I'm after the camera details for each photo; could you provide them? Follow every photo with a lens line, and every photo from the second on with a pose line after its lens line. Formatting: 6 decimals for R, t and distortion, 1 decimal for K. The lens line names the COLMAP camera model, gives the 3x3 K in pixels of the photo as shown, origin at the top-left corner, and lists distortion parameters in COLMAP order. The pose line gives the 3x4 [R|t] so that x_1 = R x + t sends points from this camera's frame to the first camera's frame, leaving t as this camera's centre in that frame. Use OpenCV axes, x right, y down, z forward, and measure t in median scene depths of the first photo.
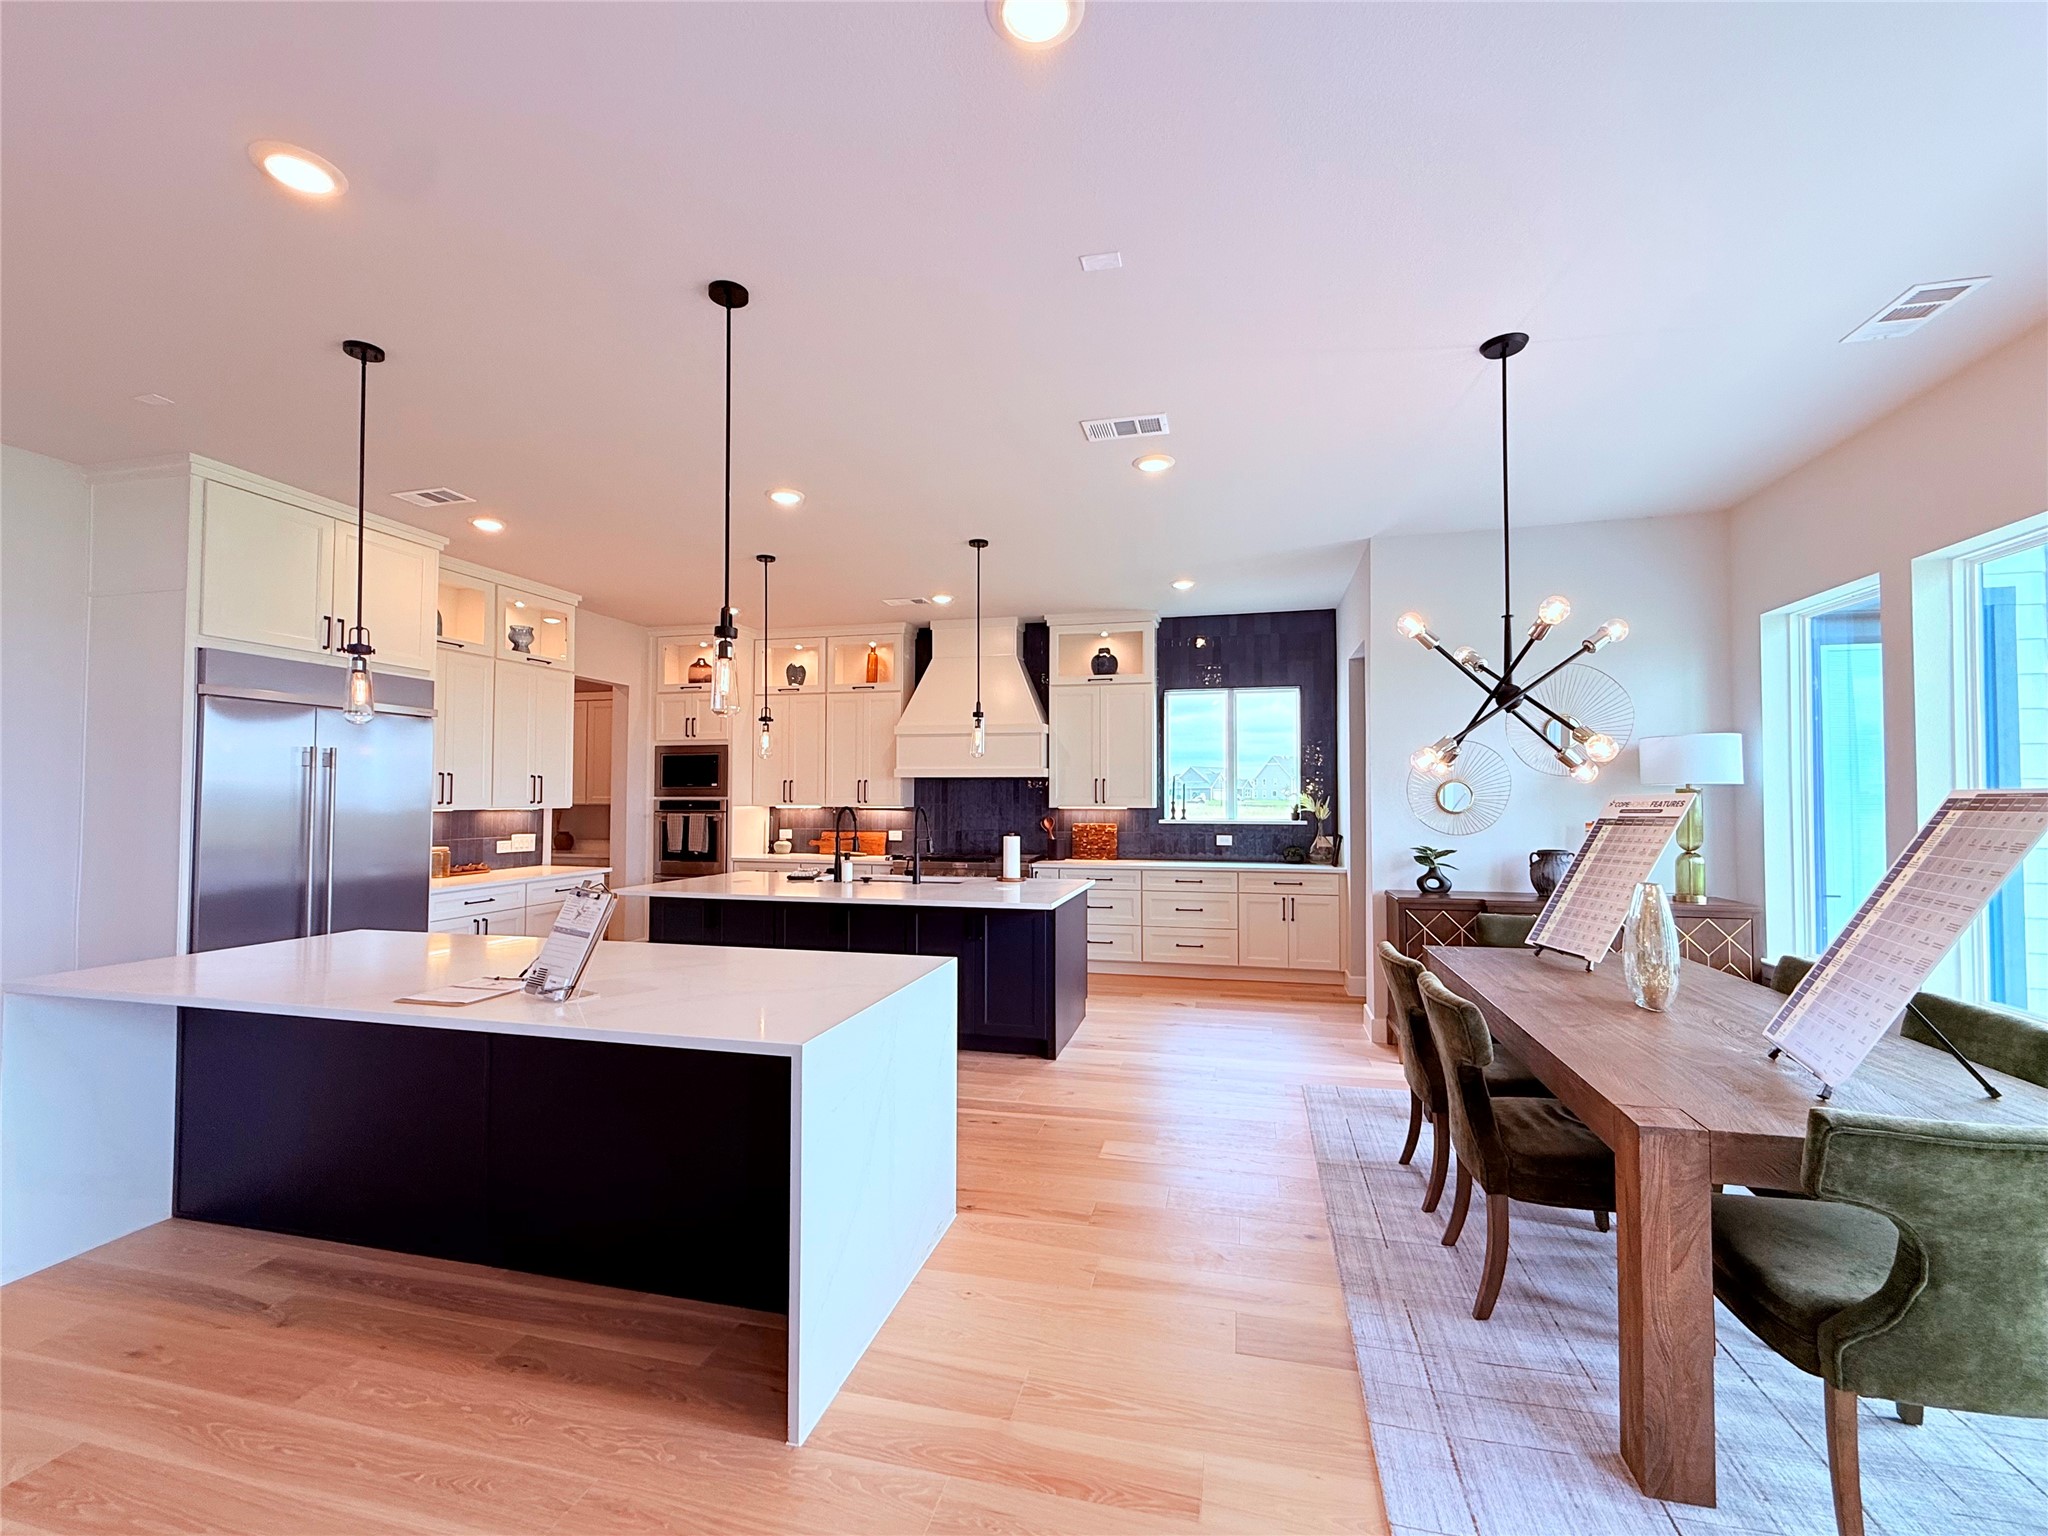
lens RADIAL K [[874.0, 0, 1023.2], [0, 874.0, 778.1], [0, 0, 1]] dist [0.000097, -0.000036]
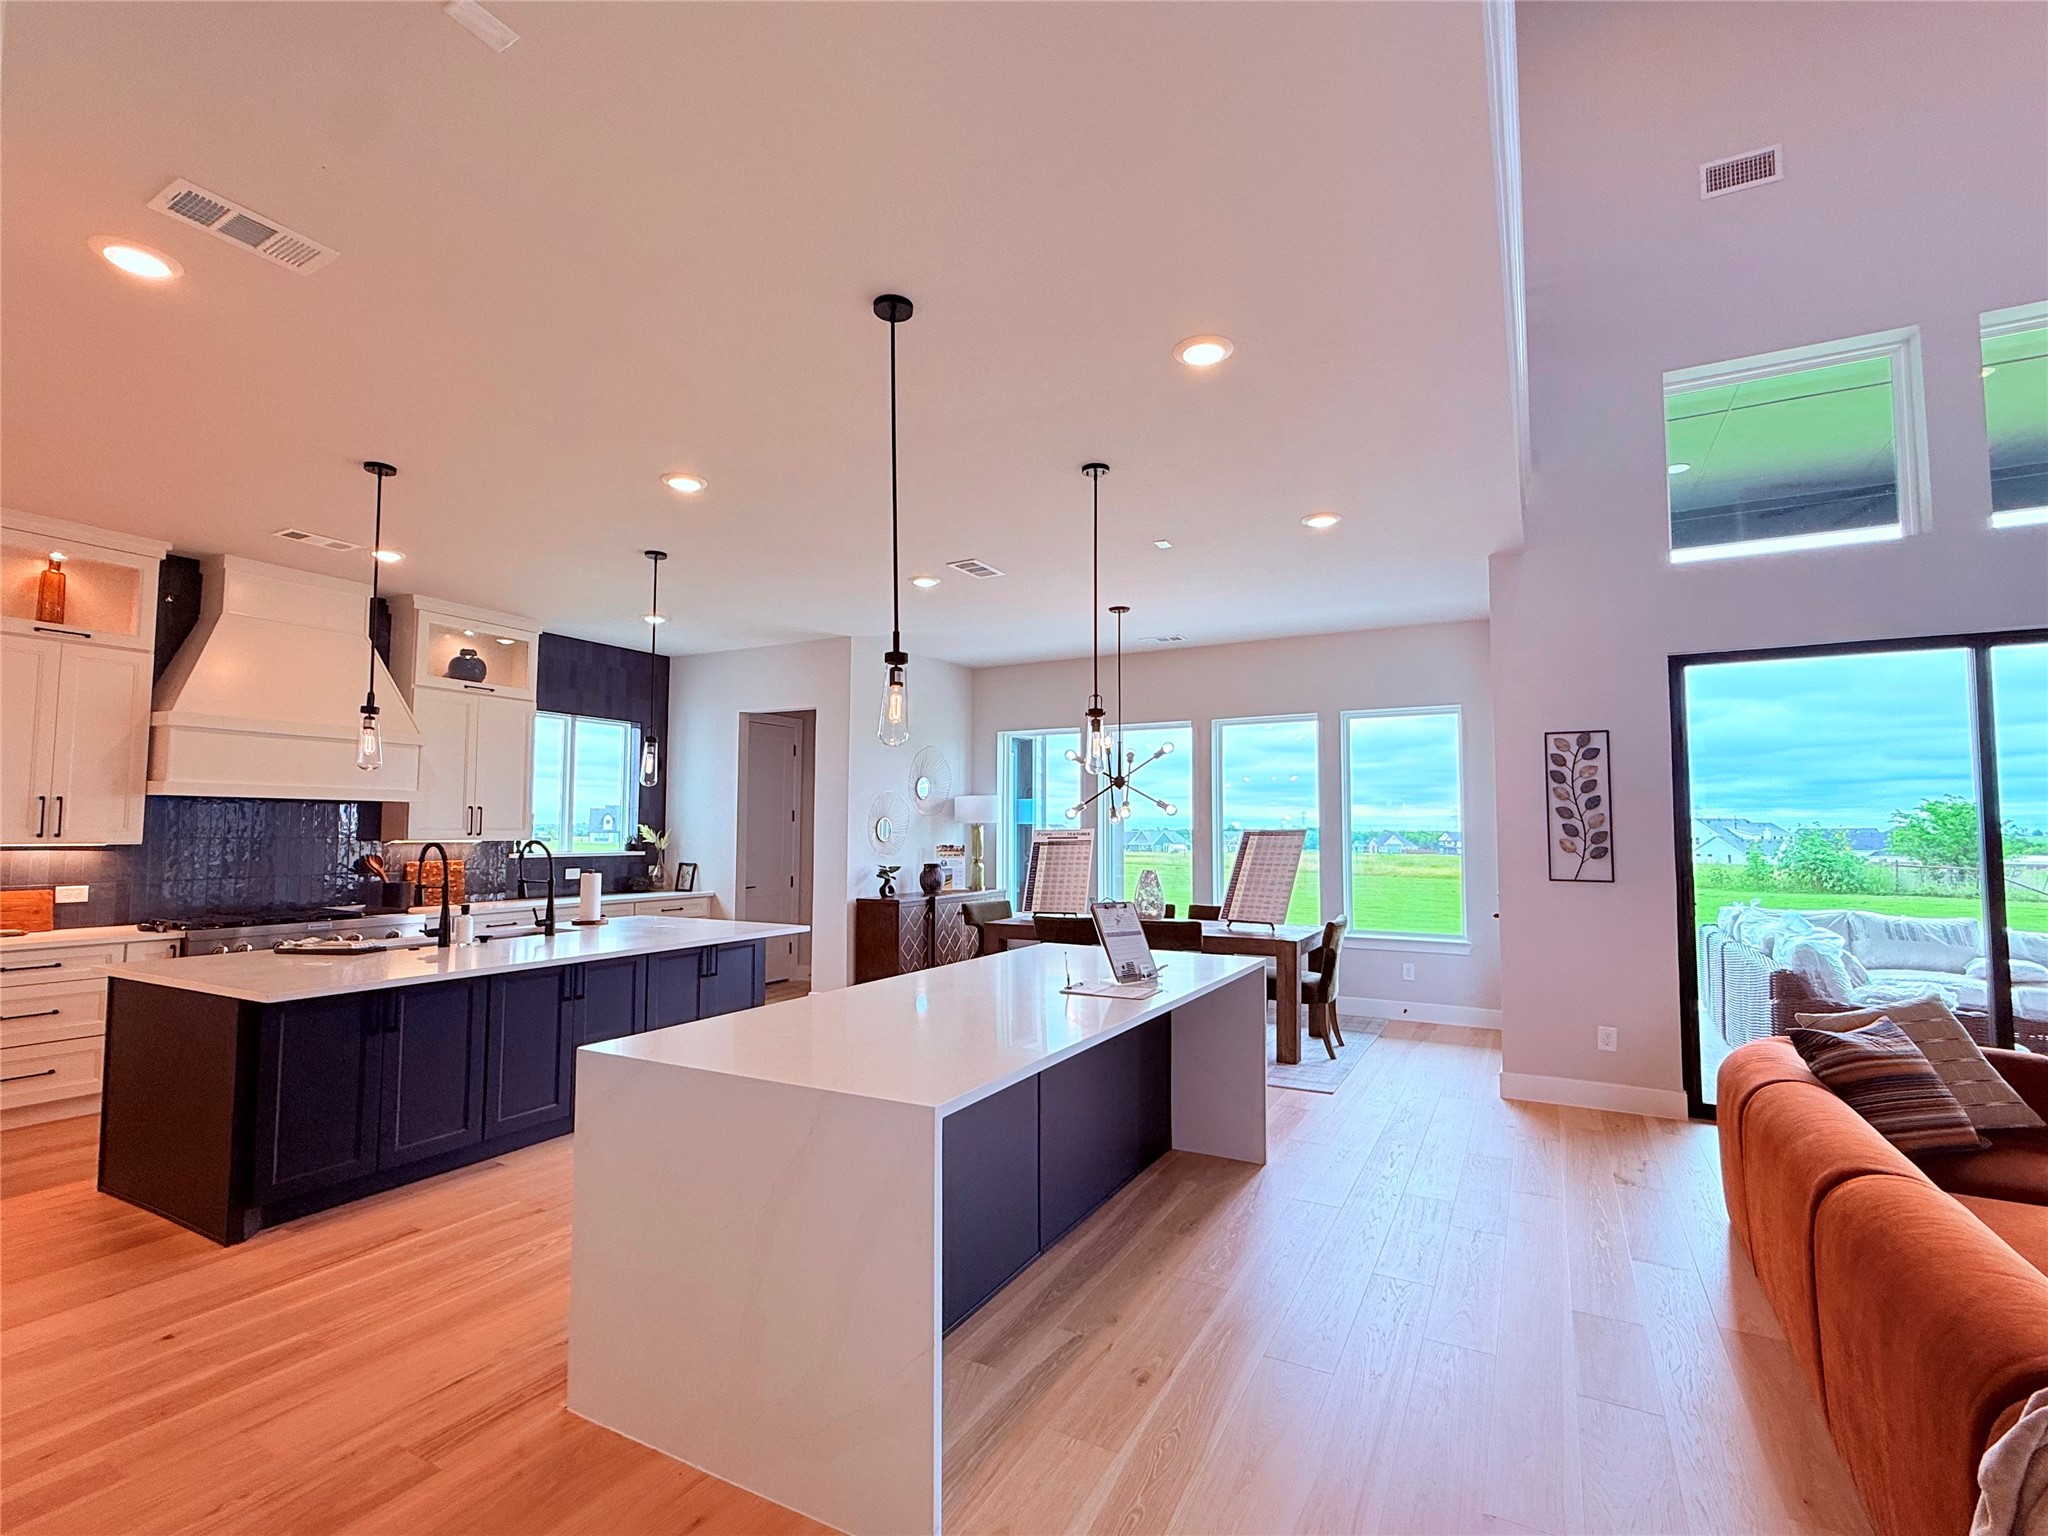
lens RADIAL K [[947.2, 0, 1023.6], [0, 947.2, 773.6], [0, 0, 1]] dist [0.003552, -0.000703]
pose [[0.250197, 0.059086, 0.966390, -0.663479], [-0.025149, 0.998196, -0.054519, 0.005563], [-0.967868, -0.010663, 0.251232, 0.266077]]
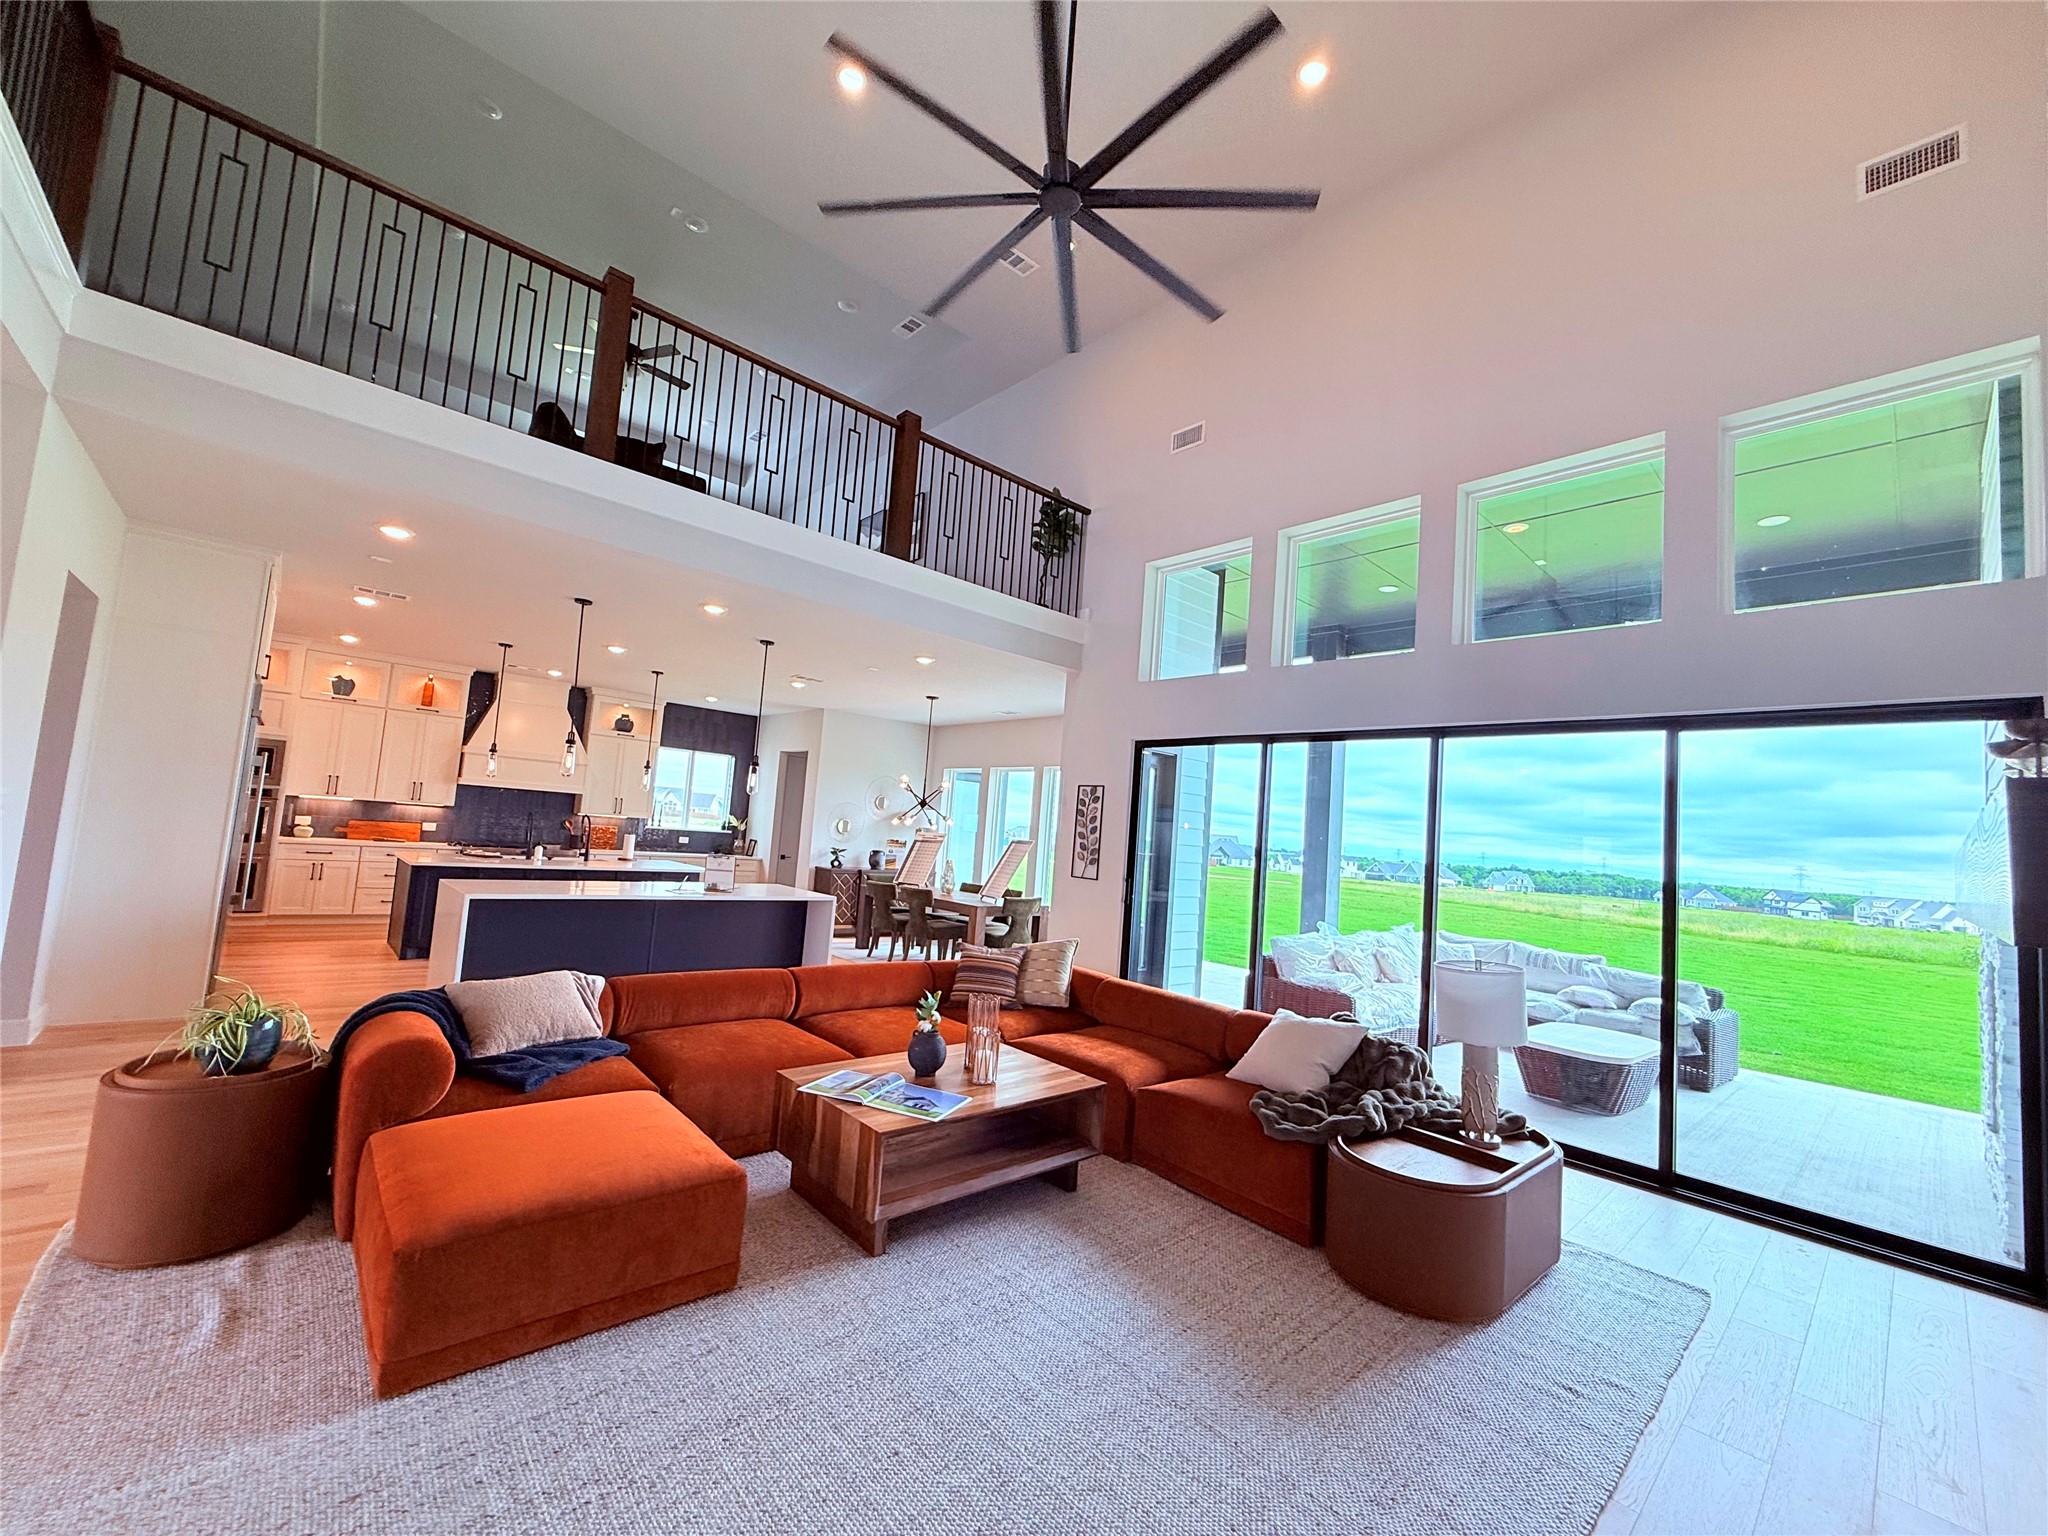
lens RADIAL K [[817.8, 0, 1018.7], [0, 817.8, 771.9], [0, 0, 1]] dist [0.002935, -0.000158]
pose [[0.555535, 0.103815, 0.824987, -0.736176], [-0.092549, 0.993730, -0.062728, -0.020722], [-0.826327, -0.041504, 0.561660, -0.420644]]
